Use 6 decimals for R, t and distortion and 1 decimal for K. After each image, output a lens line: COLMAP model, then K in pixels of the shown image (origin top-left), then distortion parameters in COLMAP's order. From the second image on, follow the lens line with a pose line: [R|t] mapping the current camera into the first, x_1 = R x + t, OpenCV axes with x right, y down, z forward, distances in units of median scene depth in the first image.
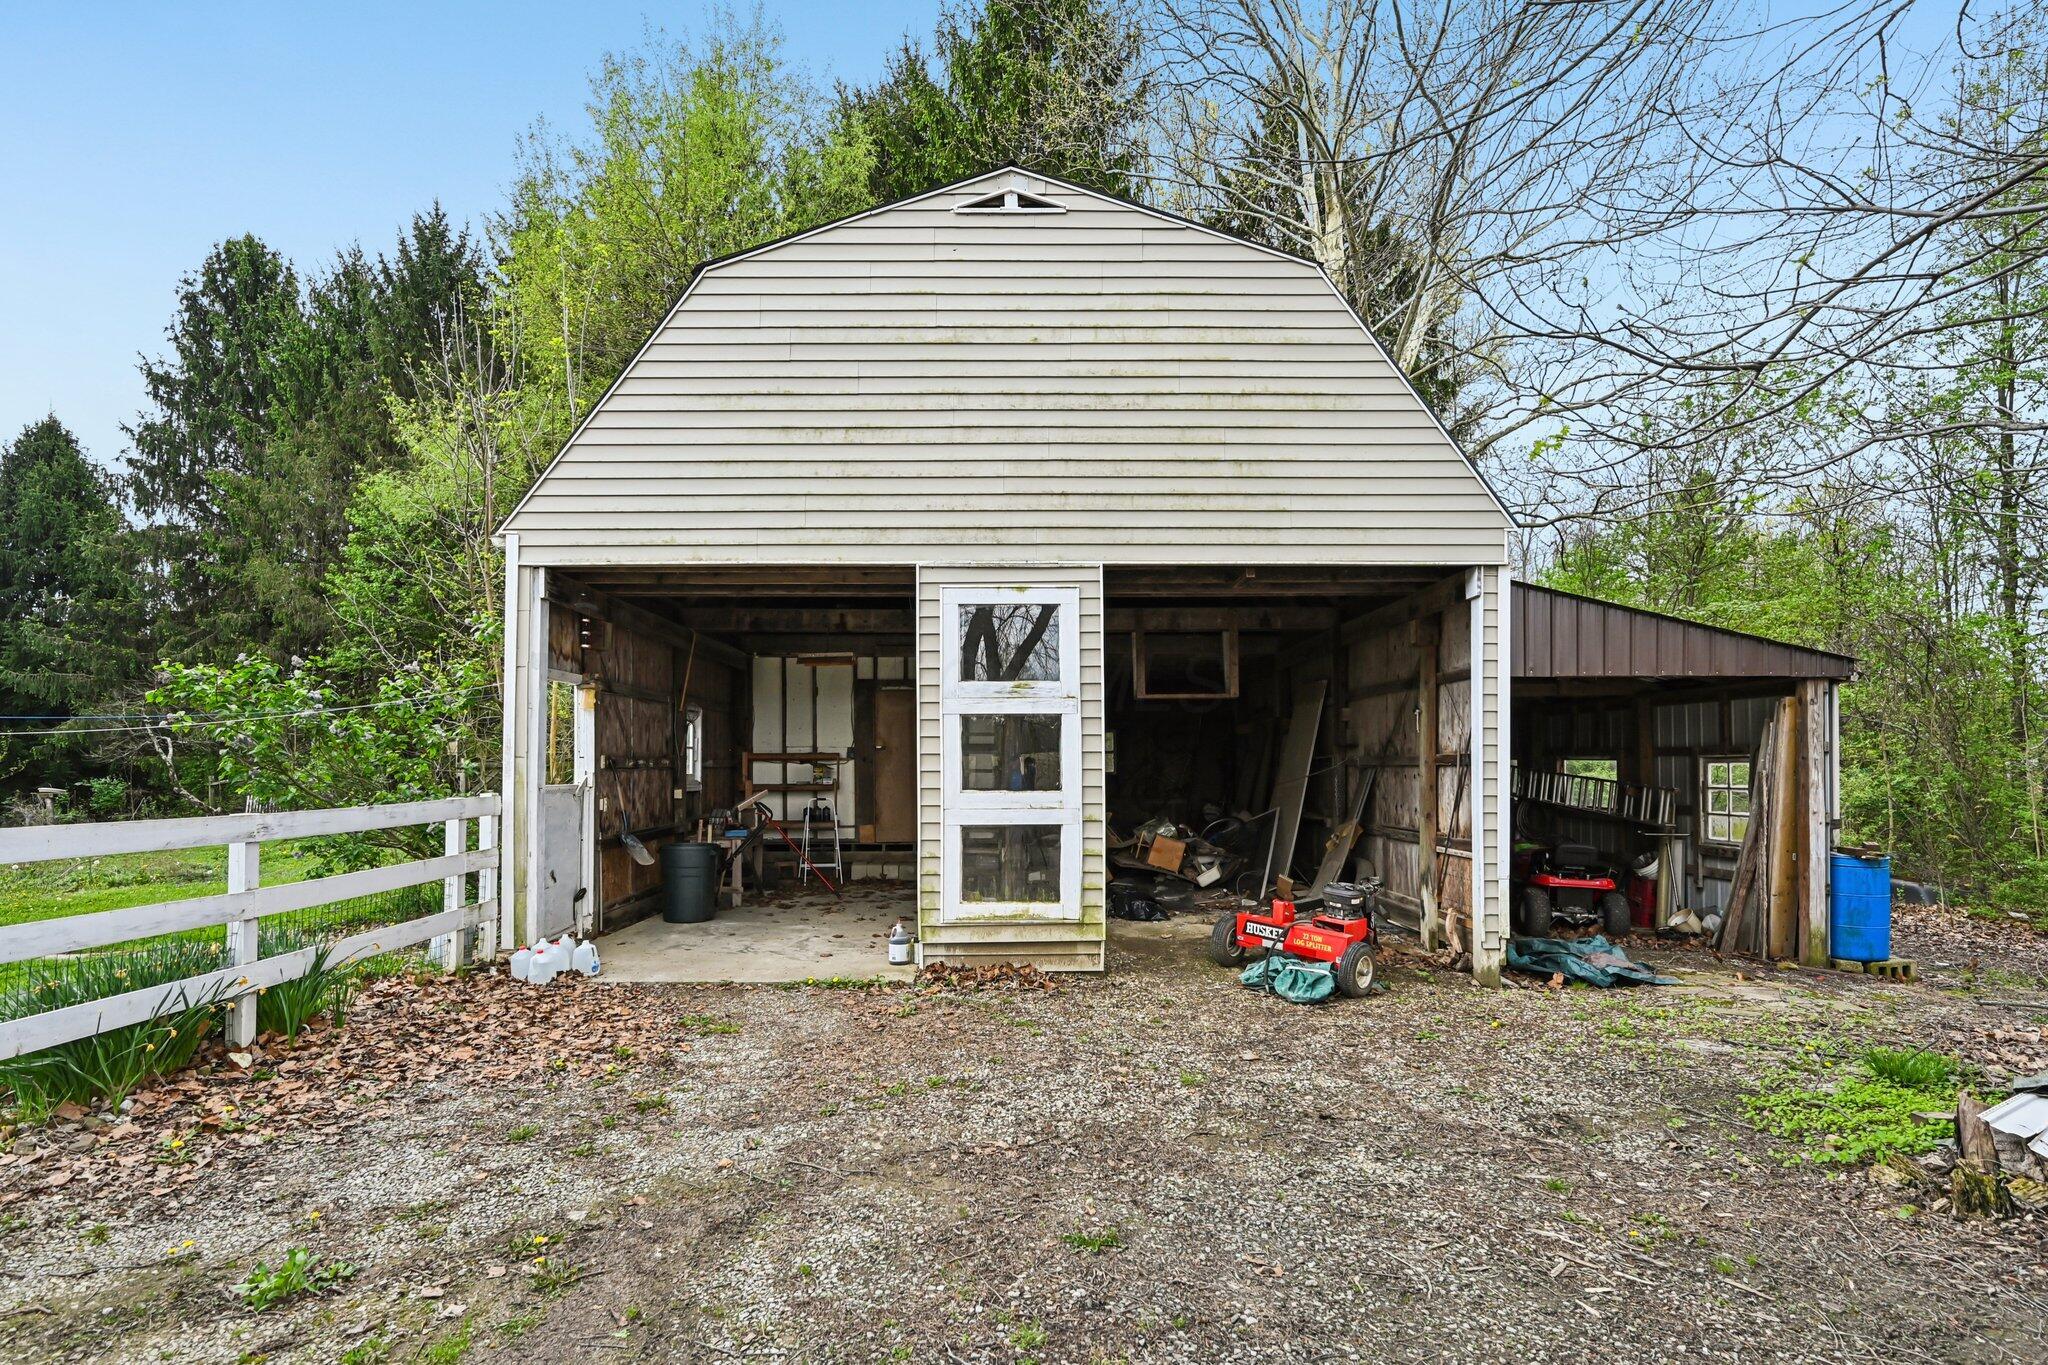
lens RADIAL K [[1030.8, 0, 1030.3], [0, 1030.8, 754.2], [0, 0, 1]] dist [-0.014000, 0.000700]
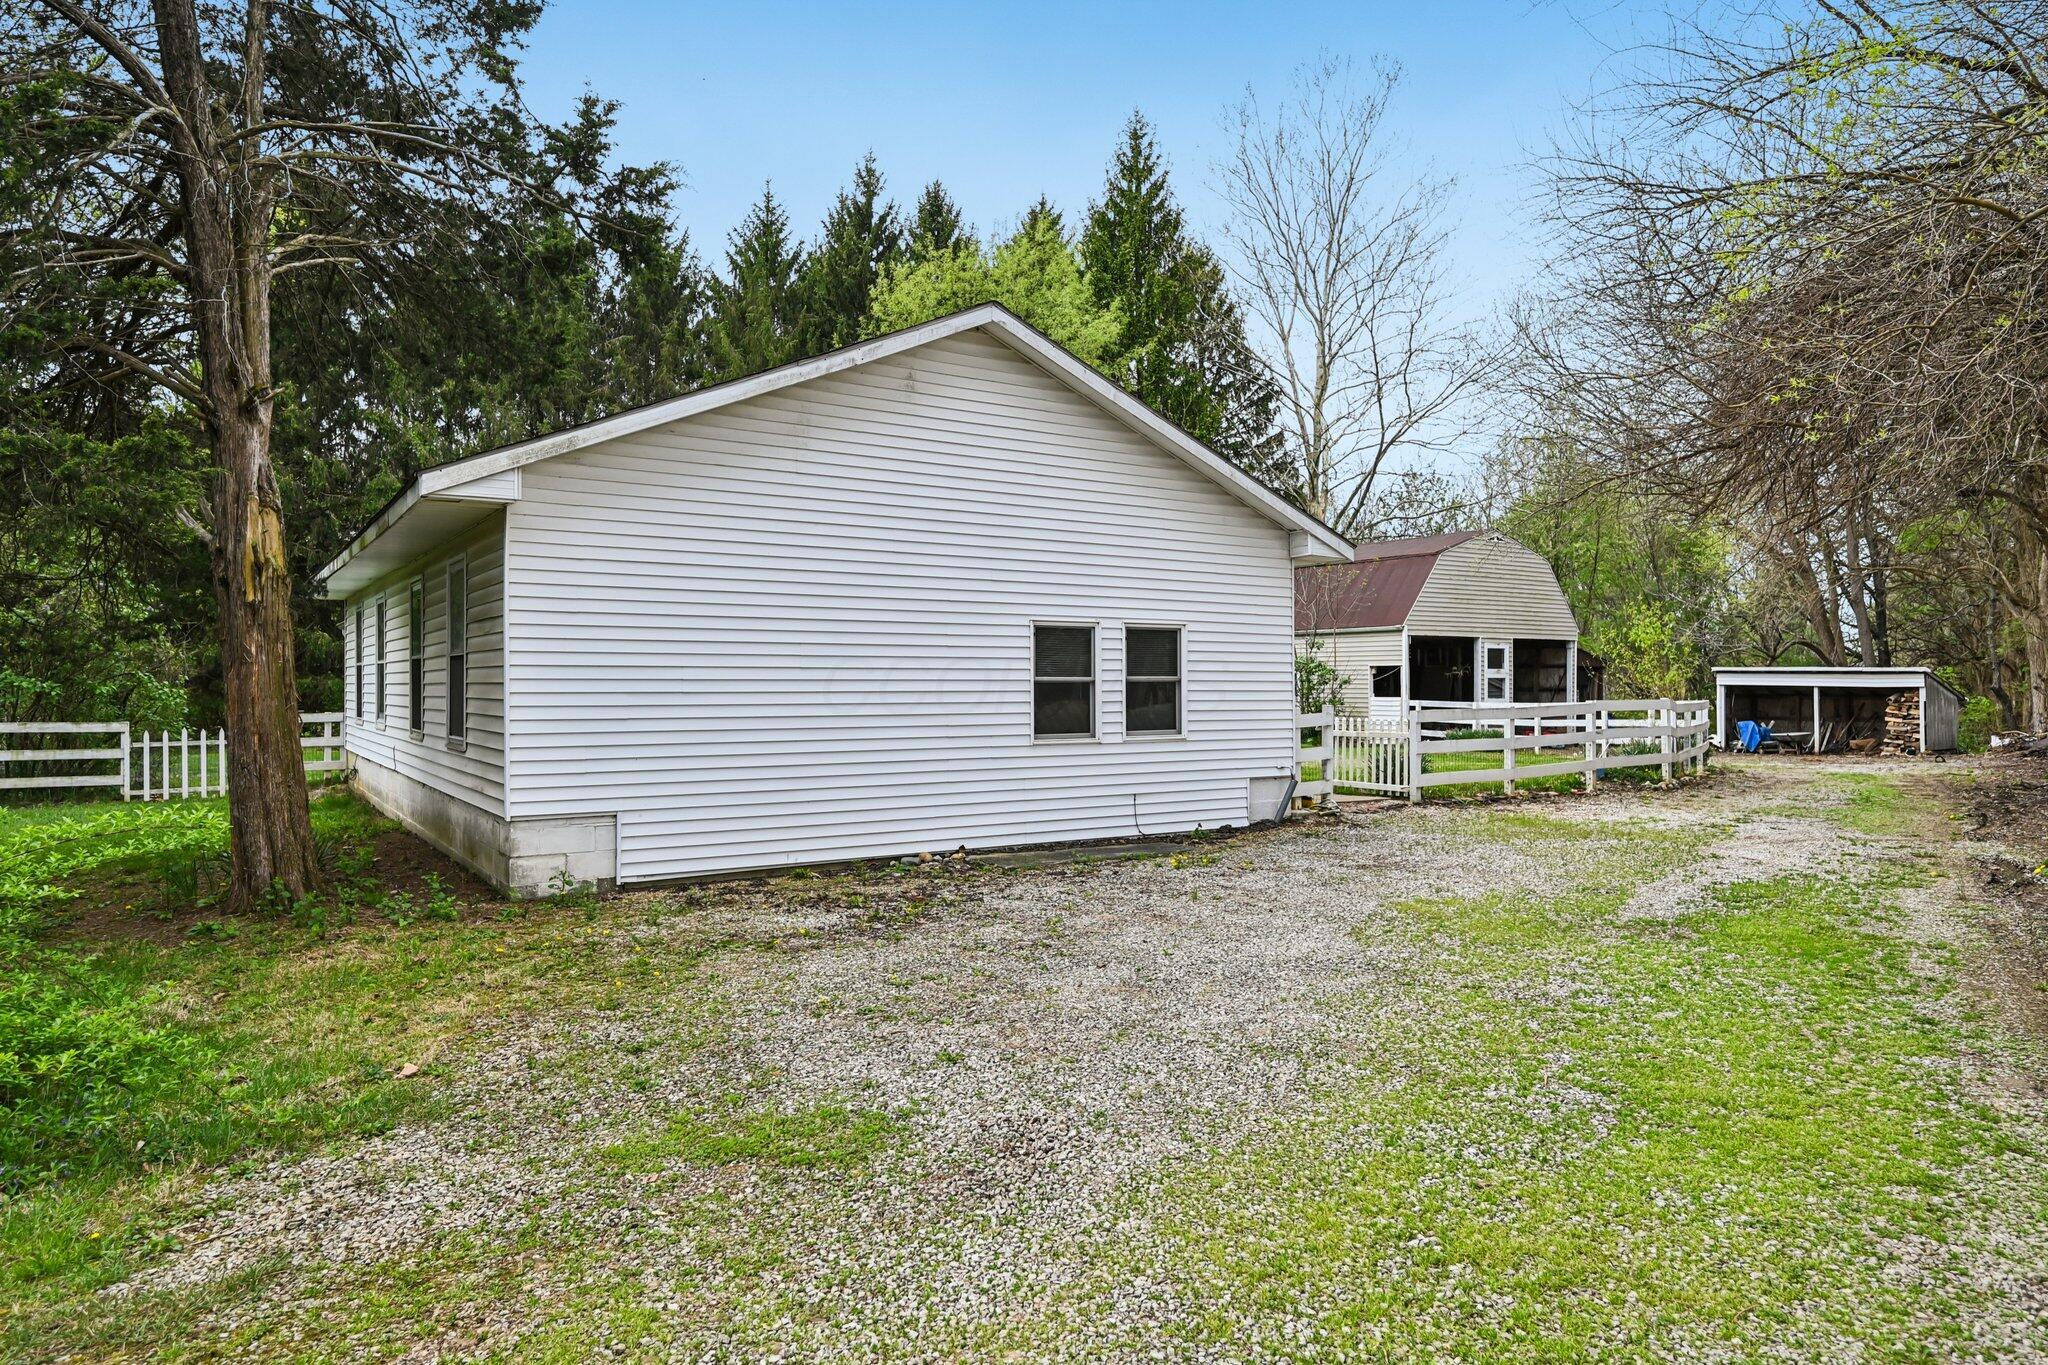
lens RADIAL K [[1258.3, 0, 1024.0], [0, 1258.3, 682.5], [0, 0, 1]] dist [-0.002881, 0.000039]
pose [[0.841080, -0.000157, 0.540911, -3.918175], [-0.007713, 0.999895, 0.012283, -0.064357], [-0.540856, -0.014503, 0.840990, -1.906127]]
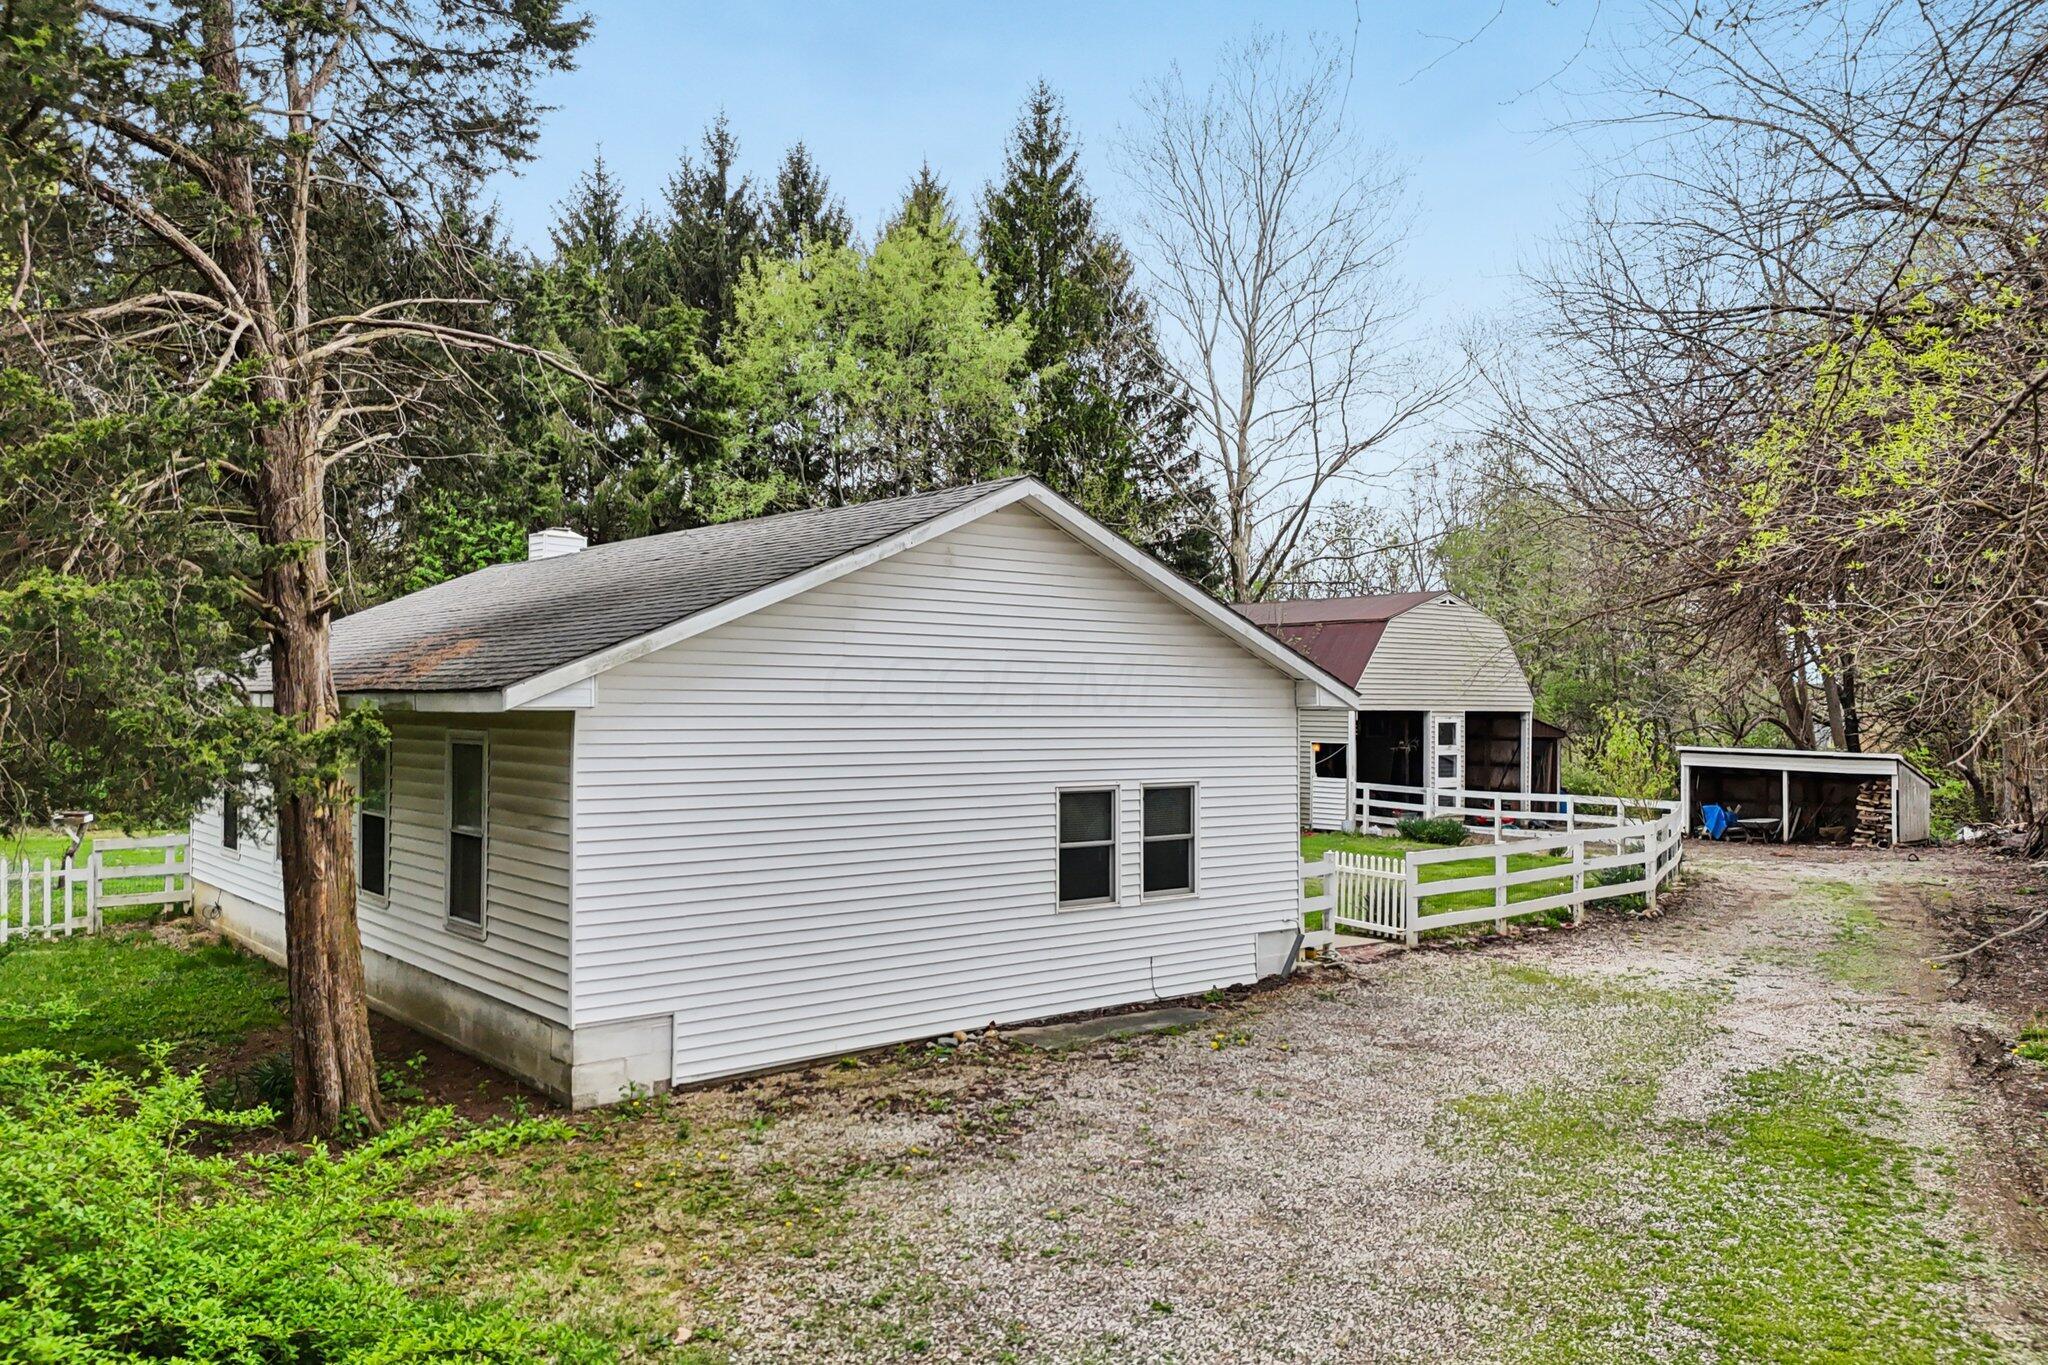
lens RADIAL K [[1506.1, 0, 1029.0], [0, 1506.1, 705.6], [0, 0, 1]] dist [0.080697, -0.083032]
pose [[0.775213, 0.005482, 0.631677, -4.245862], [-0.016271, 0.999804, 0.011292, -0.235602], [-0.631491, -0.019032, 0.775150, -2.001274]]
